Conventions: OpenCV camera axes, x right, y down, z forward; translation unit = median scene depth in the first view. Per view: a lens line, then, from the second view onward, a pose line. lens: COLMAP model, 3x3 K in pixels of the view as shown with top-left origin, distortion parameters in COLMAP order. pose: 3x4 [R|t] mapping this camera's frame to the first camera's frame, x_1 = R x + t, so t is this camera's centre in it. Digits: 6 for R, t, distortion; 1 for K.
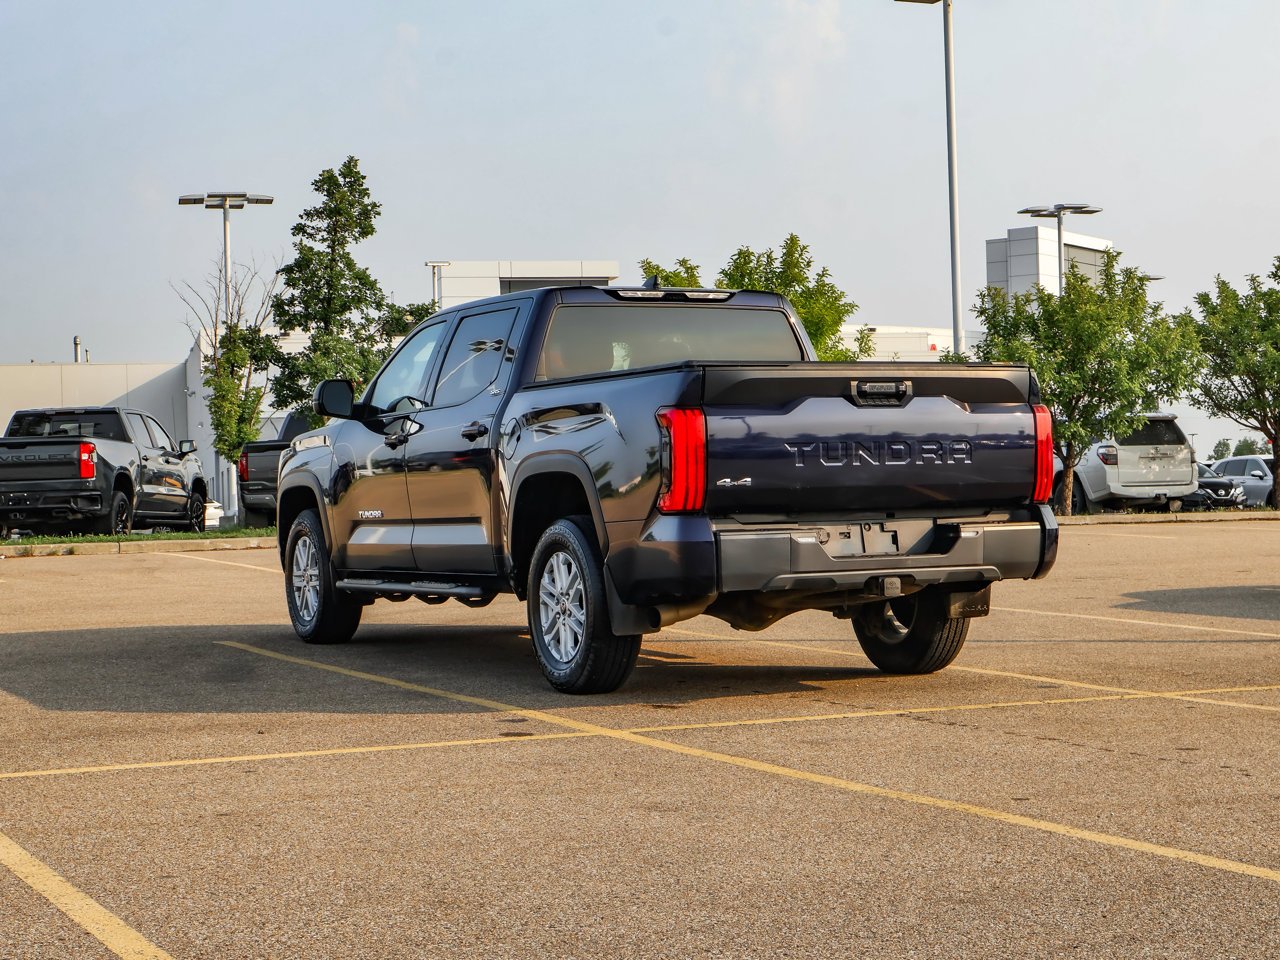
lens RADIAL K [[2344.9, 0, 650.8], [0, 2344.9, 481.9], [0, 0, 1]] dist [0.012488, 0.000000]
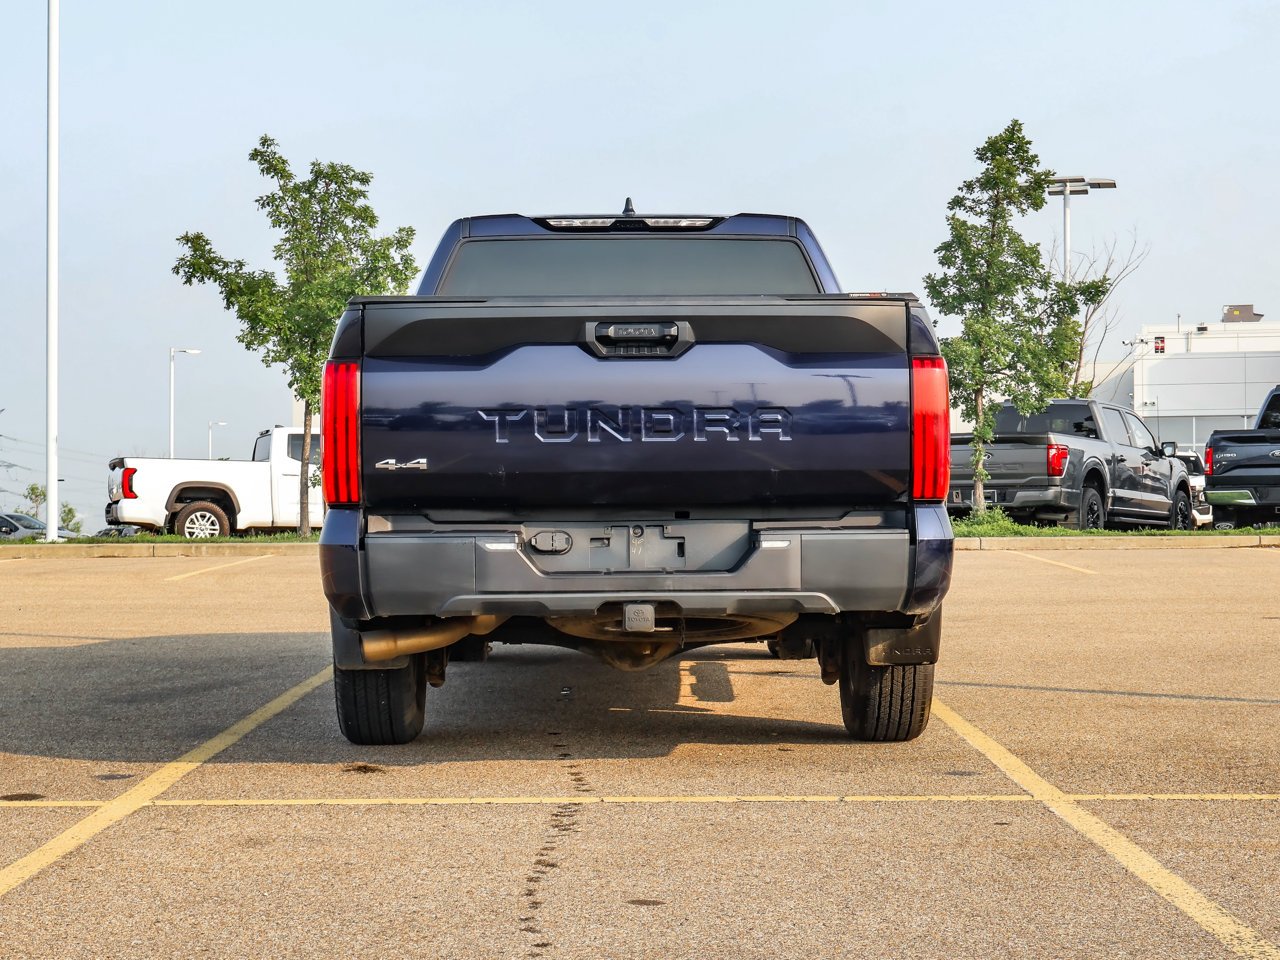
lens RADIAL K [[2344.9, 0, 628.1], [0, 2344.9, 451.8], [0, 0, 1]] dist [0.012488, 0.000000]
pose [[0.900970, 0.006586, -0.433830, 0.132706], [-0.012669, 0.999858, -0.011132, 0.001120], [0.433695, 0.015525, 0.900926, 0.123244]]
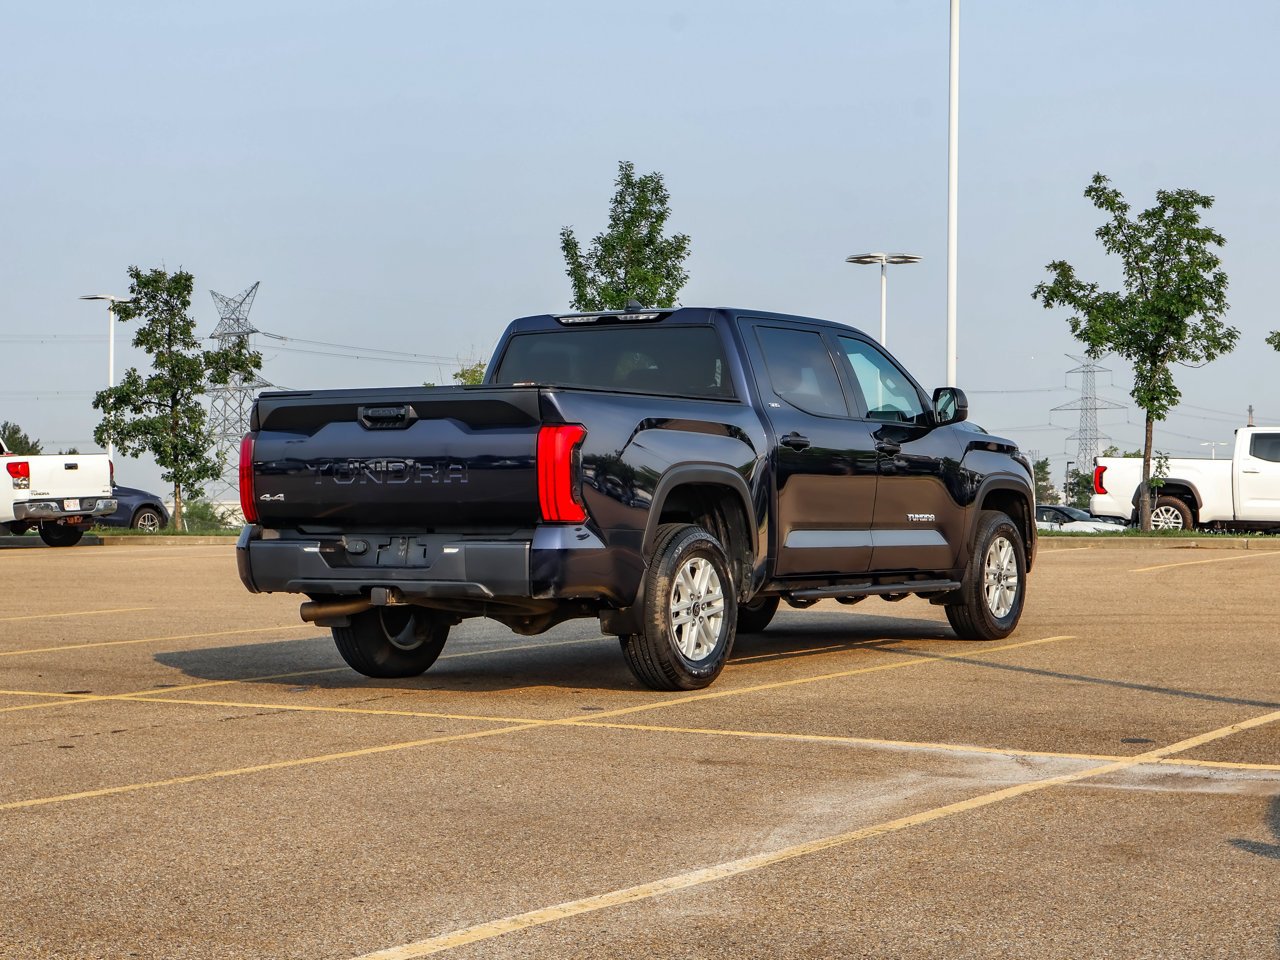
lens RADIAL K [[2344.9, 0, 695.4], [0, 2344.9, 477.5], [0, 0, 1]] dist [0.012488, 0.000000]
pose [[0.549285, 0.012919, -0.835535, 0.360564], [-0.006404, 0.999916, 0.011251, -0.007719], [0.835610, -0.000830, 0.549322, 0.174344]]
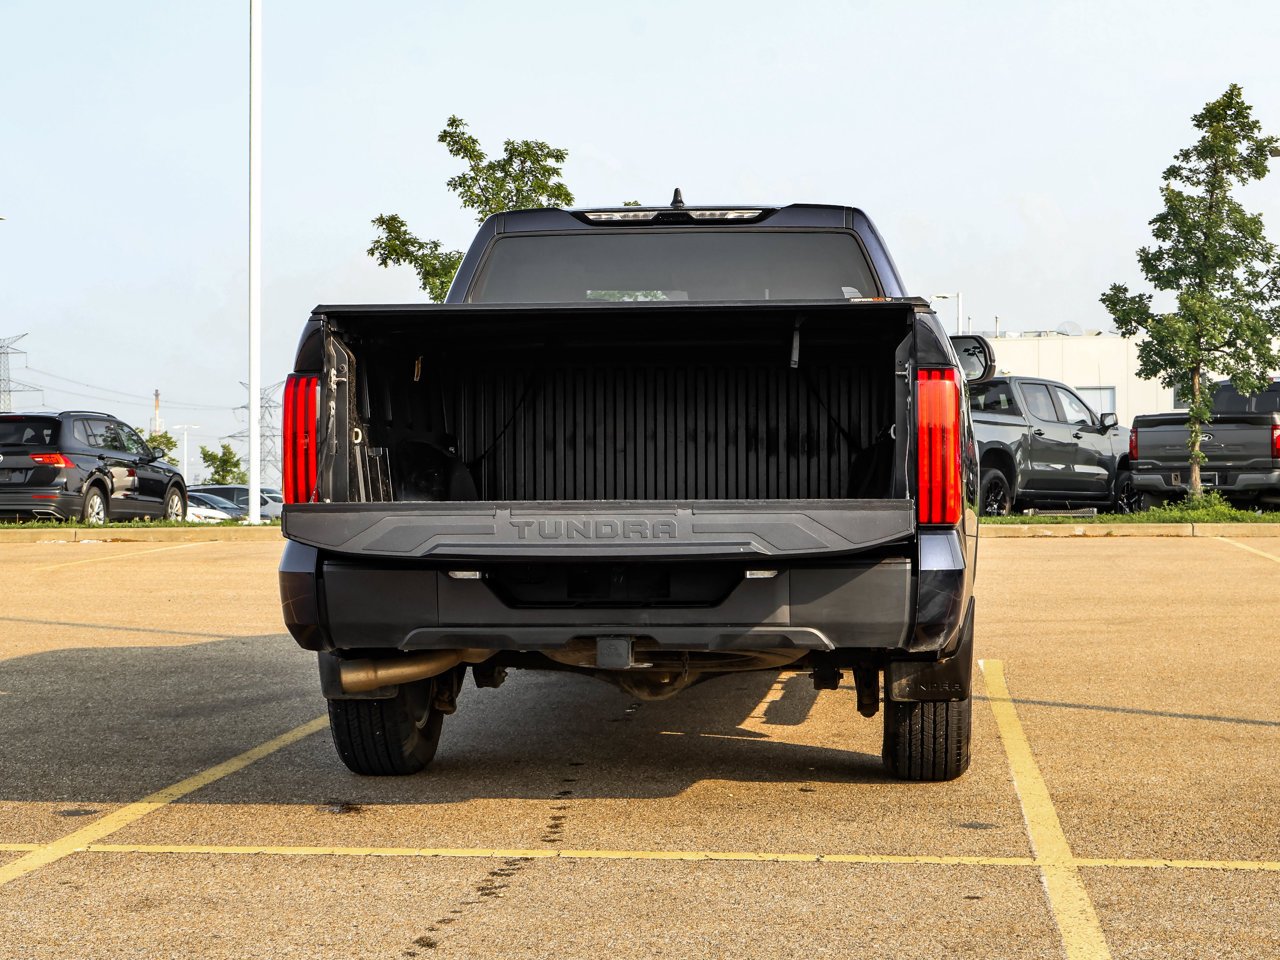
lens RADIAL K [[2344.9, 0, 615.3], [0, 2344.9, 457.0], [0, 0, 1]] dist [0.012488, 0.000000]
pose [[0.842798, 0.013136, -0.538070, 0.147783], [-0.012047, 0.999912, 0.005542, -0.004088], [0.538095, 0.001812, 0.842882, 0.152892]]
